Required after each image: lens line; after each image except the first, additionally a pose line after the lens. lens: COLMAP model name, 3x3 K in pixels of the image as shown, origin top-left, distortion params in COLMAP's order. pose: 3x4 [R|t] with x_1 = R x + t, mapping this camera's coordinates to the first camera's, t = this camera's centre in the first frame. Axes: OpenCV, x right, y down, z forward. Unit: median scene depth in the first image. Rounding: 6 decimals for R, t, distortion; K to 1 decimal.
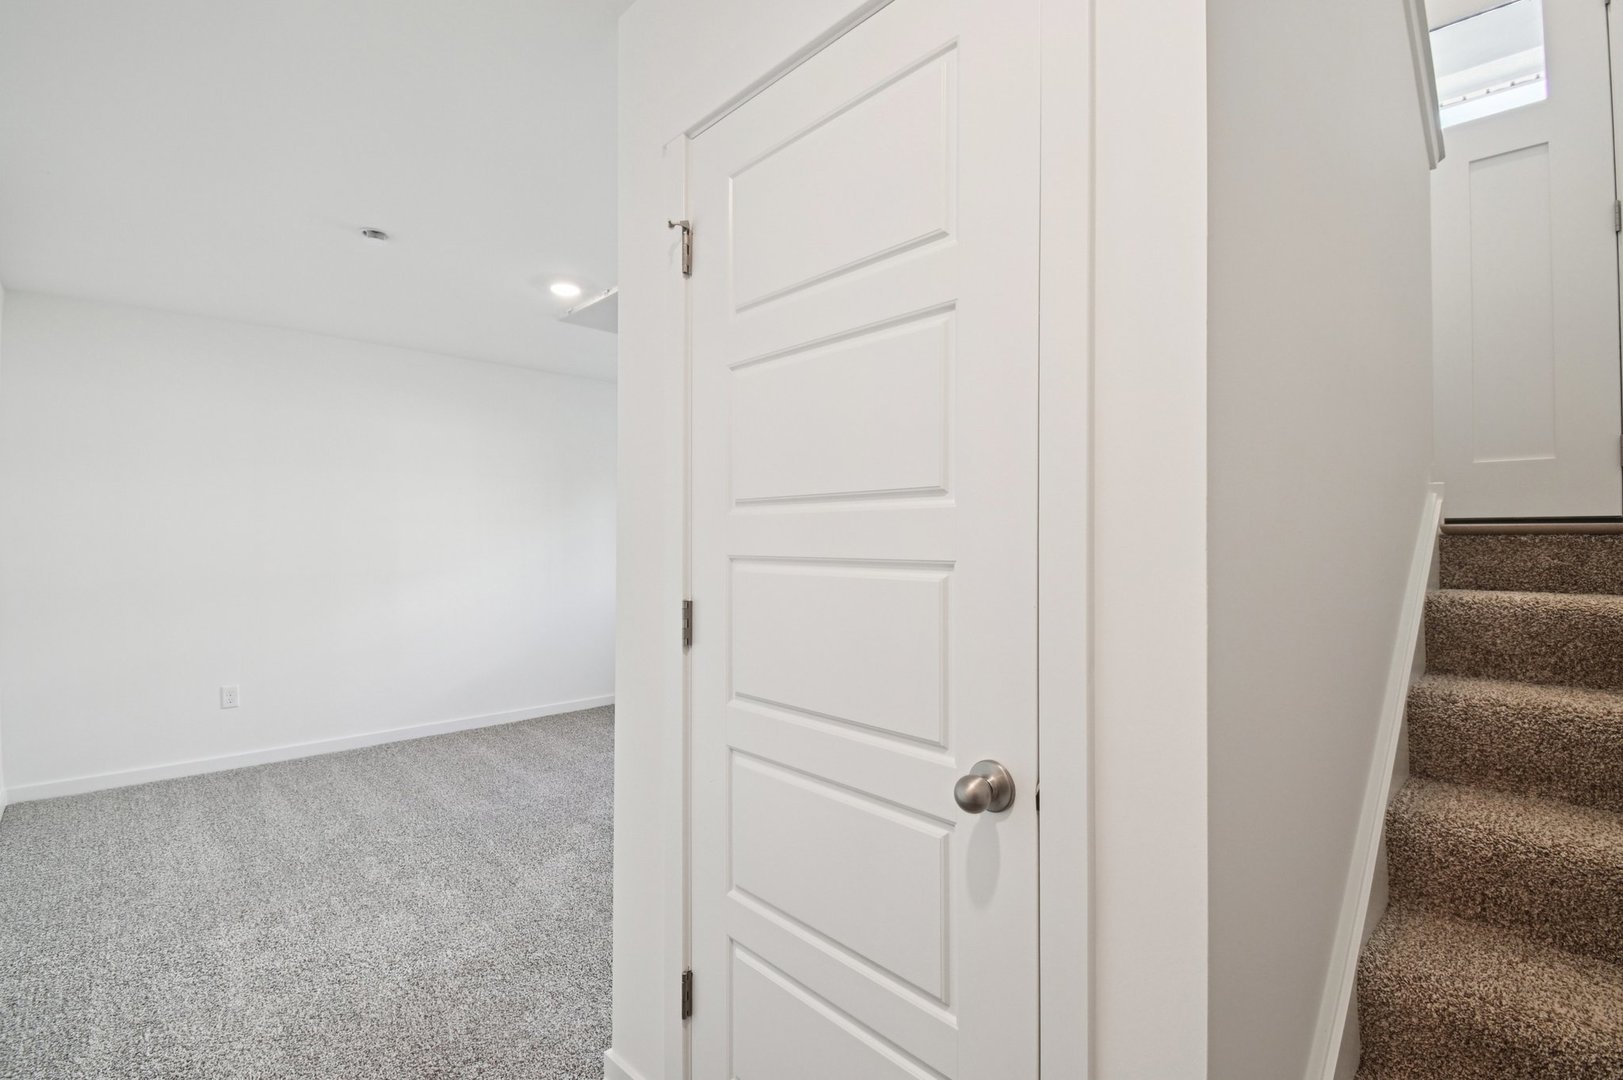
lens RADIAL K [[733.8, 0, 810.7], [0, 733.8, 545.6], [0, 0, 1]] dist [-0.000716, -0.010417]
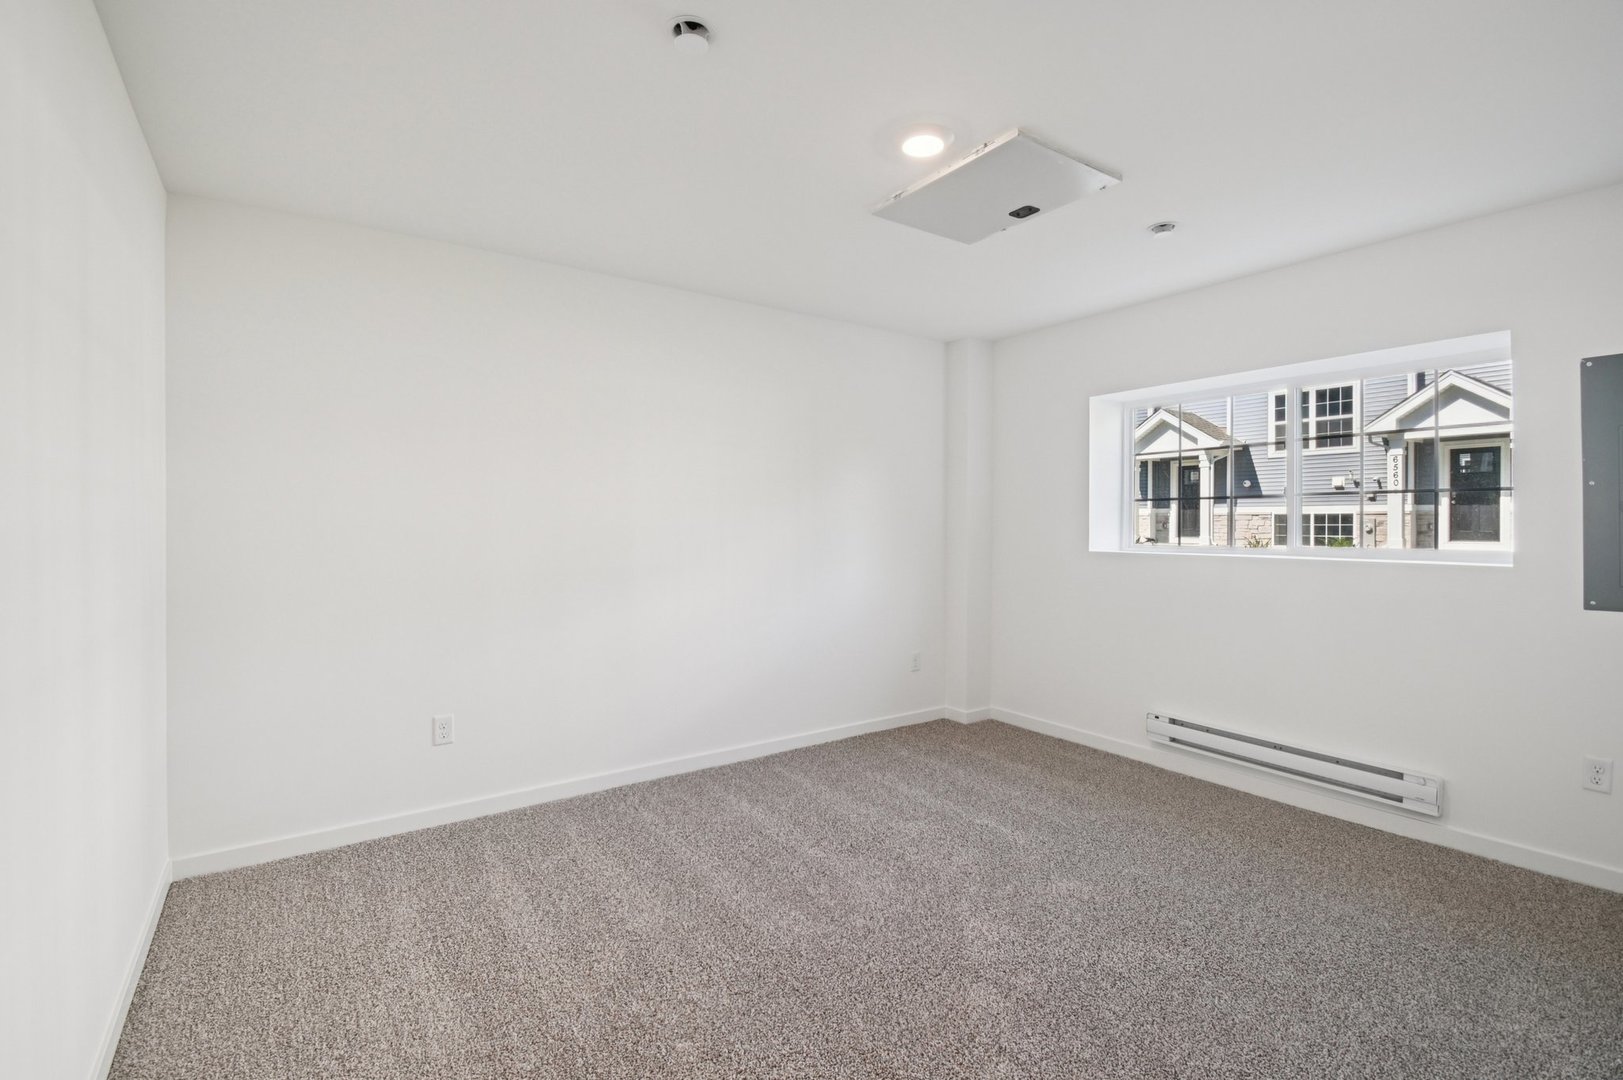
lens RADIAL K [[736.4, 0, 817.3], [0, 736.4, 537.5], [0, 0, 1]] dist [0.032644, -0.029472]
pose [[0.987663, 0.007815, -0.156402, -0.312248], [-0.007295, 0.999966, 0.003901, 0.000082], [0.156428, -0.002711, 0.987686, 0.318456]]
